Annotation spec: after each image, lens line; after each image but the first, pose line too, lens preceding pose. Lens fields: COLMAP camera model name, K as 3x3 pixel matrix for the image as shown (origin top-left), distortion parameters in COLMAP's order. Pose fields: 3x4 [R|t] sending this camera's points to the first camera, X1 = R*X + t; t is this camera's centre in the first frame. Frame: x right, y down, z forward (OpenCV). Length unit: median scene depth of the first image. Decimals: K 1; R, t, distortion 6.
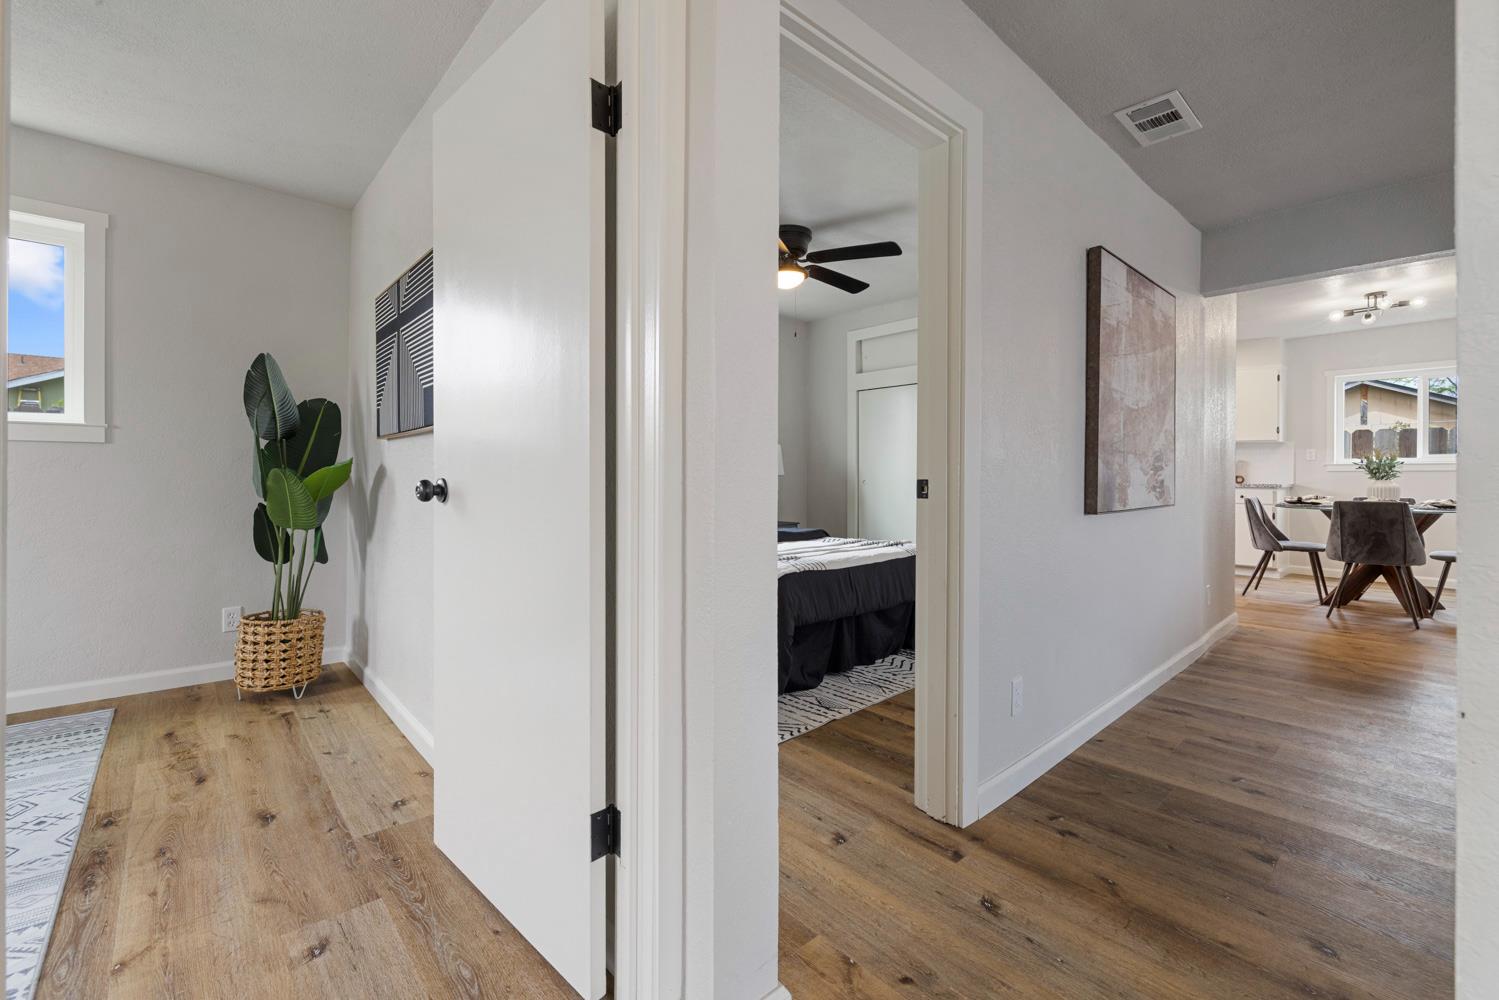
lens RADIAL K [[642.7, 0, 748.0], [0, 642.7, 476.3], [0, 0, 1]] dist [-0.001428, 0.000039]
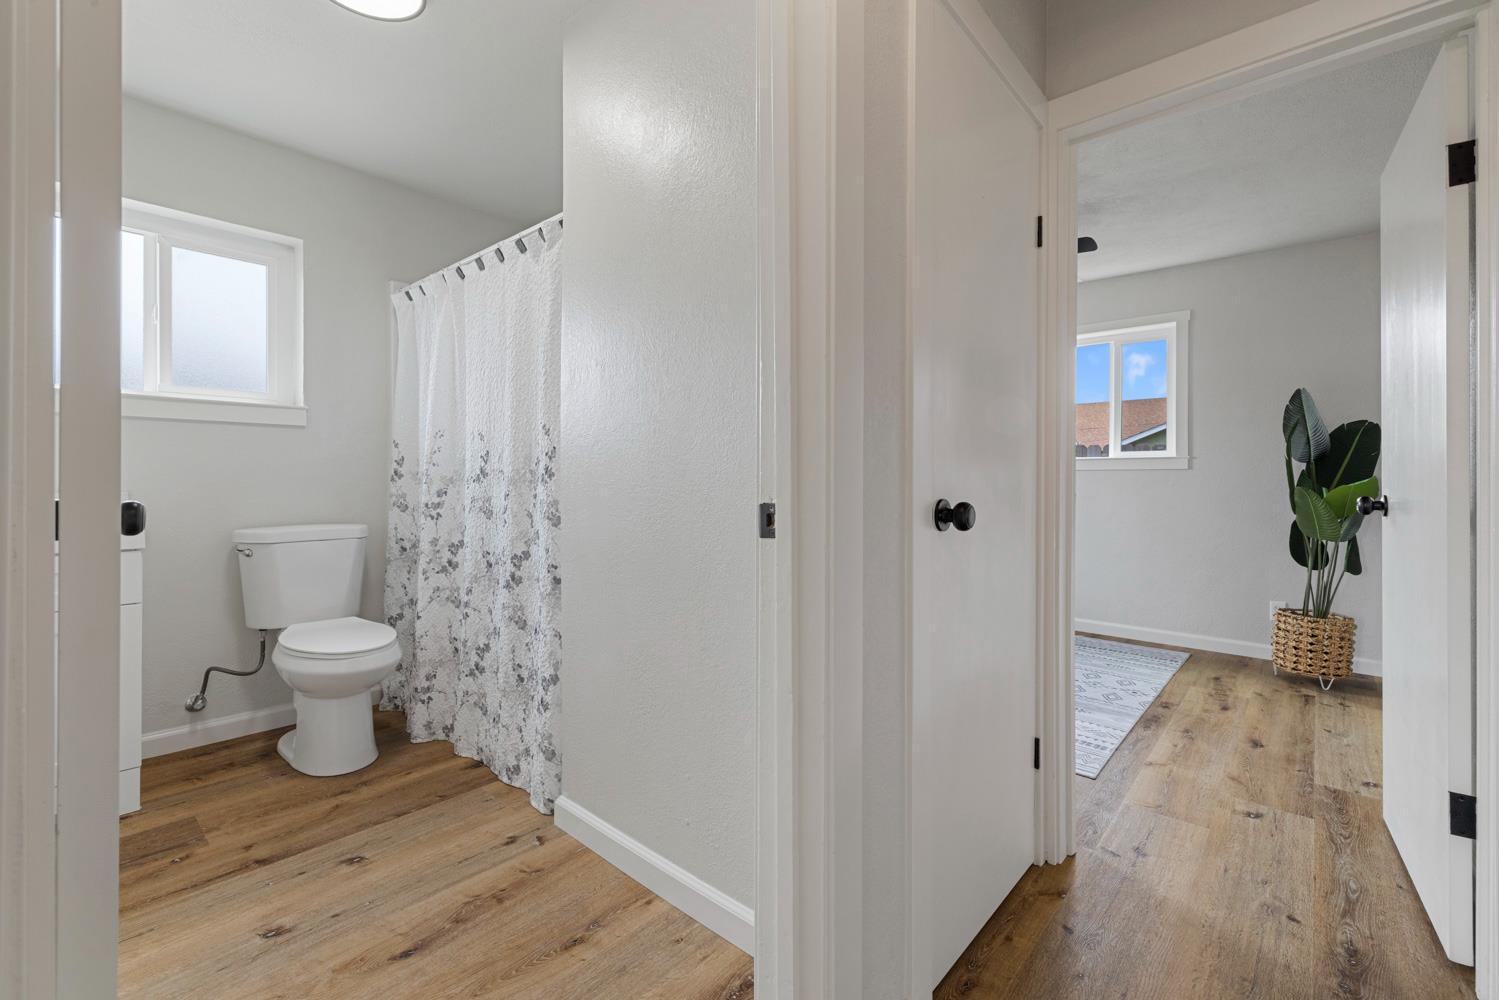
lens RADIAL K [[642.7, 0, 748.0], [0, 642.7, 476.3], [0, 0, 1]] dist [-0.001428, 0.000039]
pose [[0.123254, -0.018342, -0.992206, 0.409762], [-0.008926, 0.999768, -0.019591, 0.000599], [0.992335, 0.011271, 0.123061, -0.209914]]
